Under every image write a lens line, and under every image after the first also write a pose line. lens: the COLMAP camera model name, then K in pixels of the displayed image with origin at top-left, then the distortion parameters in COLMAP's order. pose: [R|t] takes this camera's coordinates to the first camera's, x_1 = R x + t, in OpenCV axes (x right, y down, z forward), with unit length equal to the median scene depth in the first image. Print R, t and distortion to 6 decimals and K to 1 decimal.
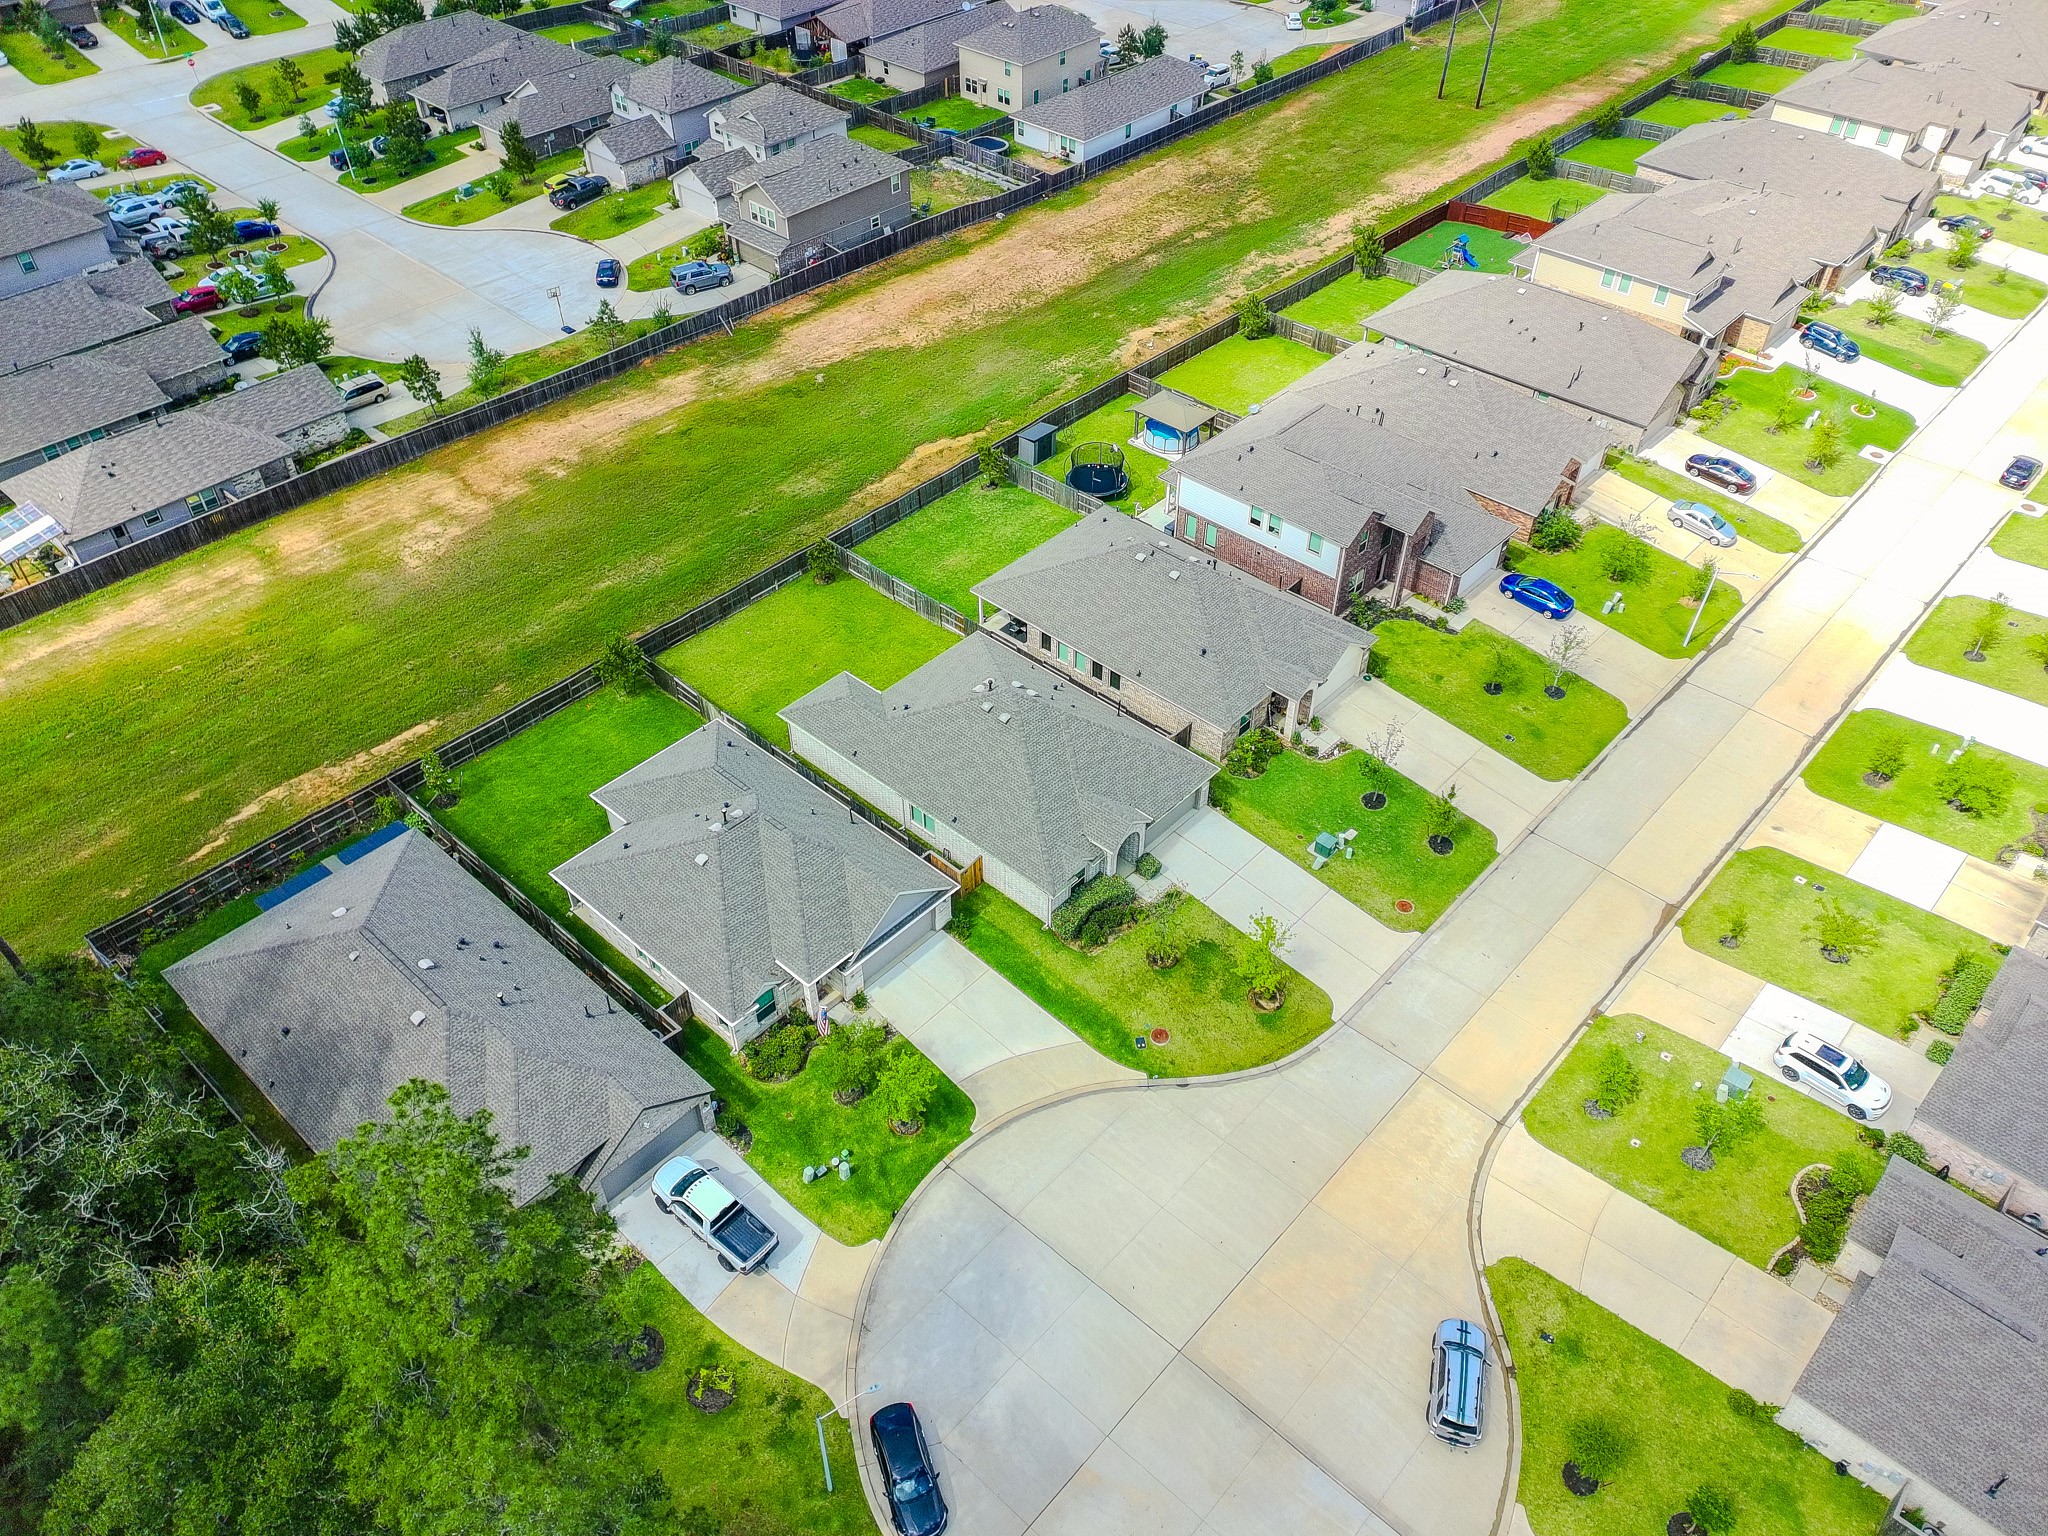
lens RADIAL K [[1523.3, 0, 1024.0], [0, 1523.3, 768.0], [0, 0, 1]] dist [0.029781, -0.004382]
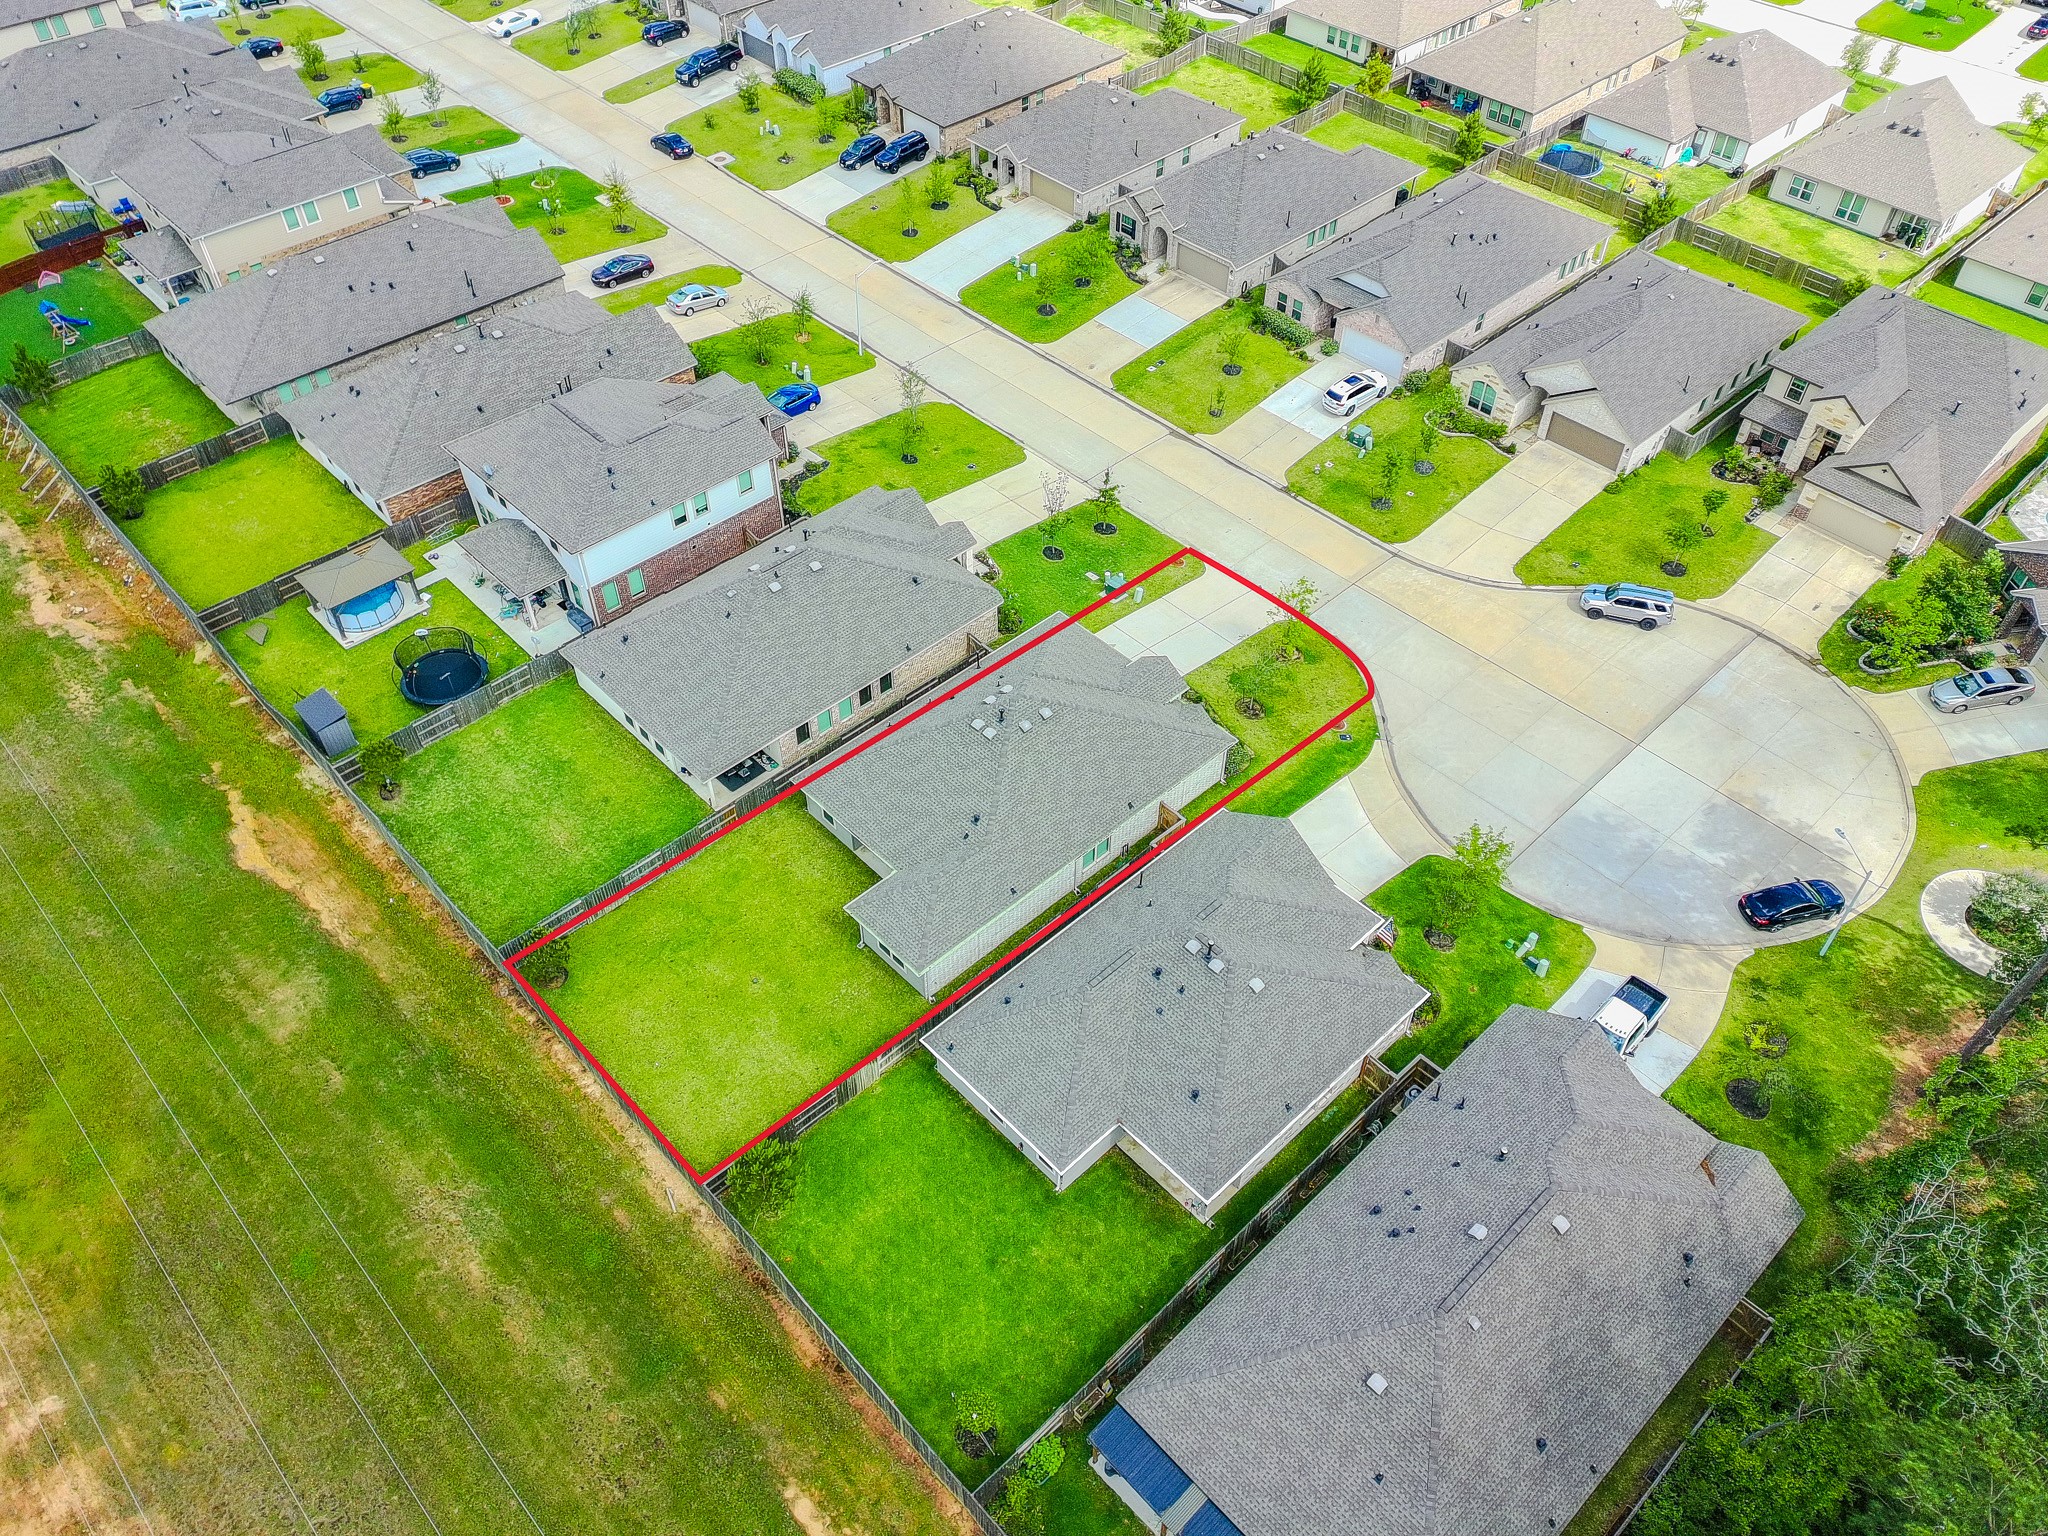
lens RADIAL K [[1523.3, 0, 1024.0], [0, 1523.3, 768.0], [0, 0, 1]] dist [0.029781, -0.004382]
pose [[0.070170, -0.723623, 0.686619, -0.658691], [0.666869, 0.545927, 0.507197, -0.483458], [-0.741864, 0.422295, 0.520870, 0.553392]]
